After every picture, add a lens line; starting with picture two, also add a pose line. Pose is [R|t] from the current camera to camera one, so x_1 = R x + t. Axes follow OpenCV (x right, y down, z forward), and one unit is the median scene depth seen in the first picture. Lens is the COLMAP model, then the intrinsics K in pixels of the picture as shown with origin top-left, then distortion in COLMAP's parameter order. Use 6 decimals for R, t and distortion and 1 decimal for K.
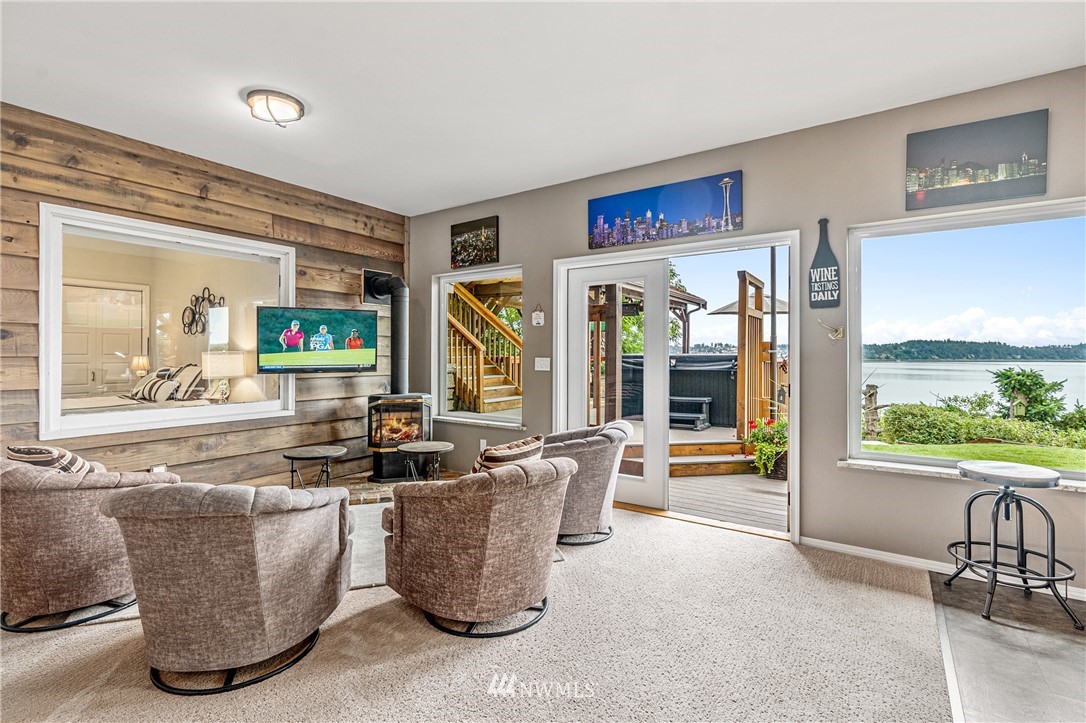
lens RADIAL K [[497.3, 0, 544.2], [0, 497.3, 357.5], [0, 0, 1]] dist [-0.011658, 0.004105]
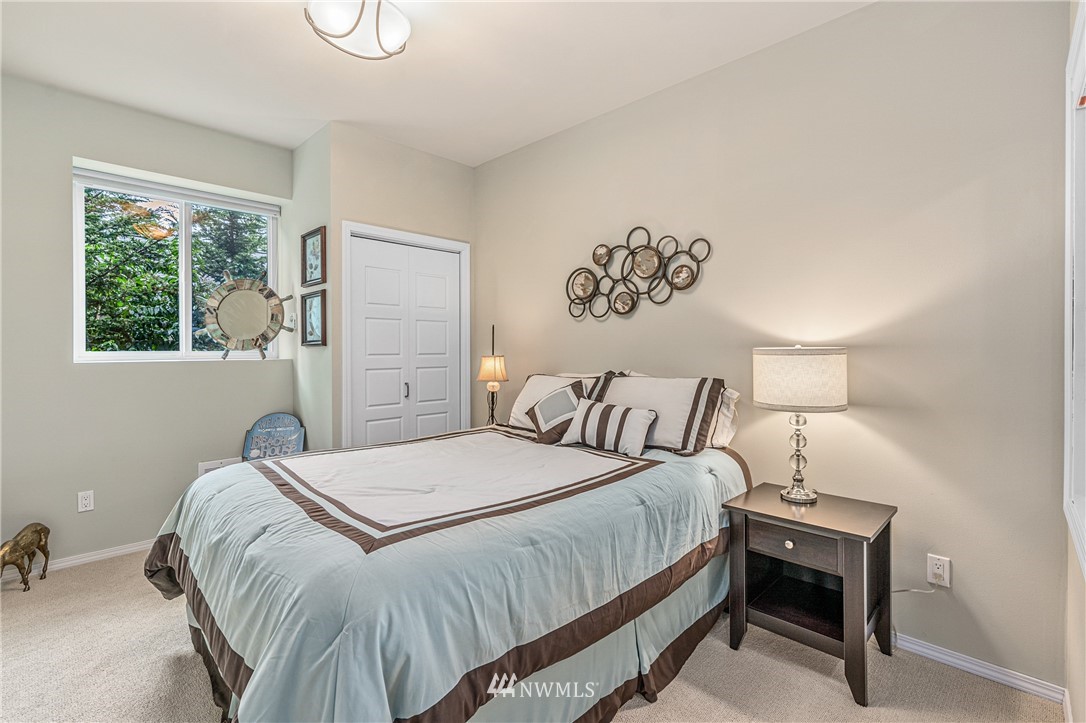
lens RADIAL K [[497.3, 0, 540.0], [0, 497.3, 344.7], [0, 0, 1]] dist [-0.011658, 0.004105]
pose [[0.986210, -0.009322, -0.165236, -1.094100], [0.006704, 0.999843, -0.016394, -0.011222], [0.165363, 0.015060, 0.986118, 0.726067]]
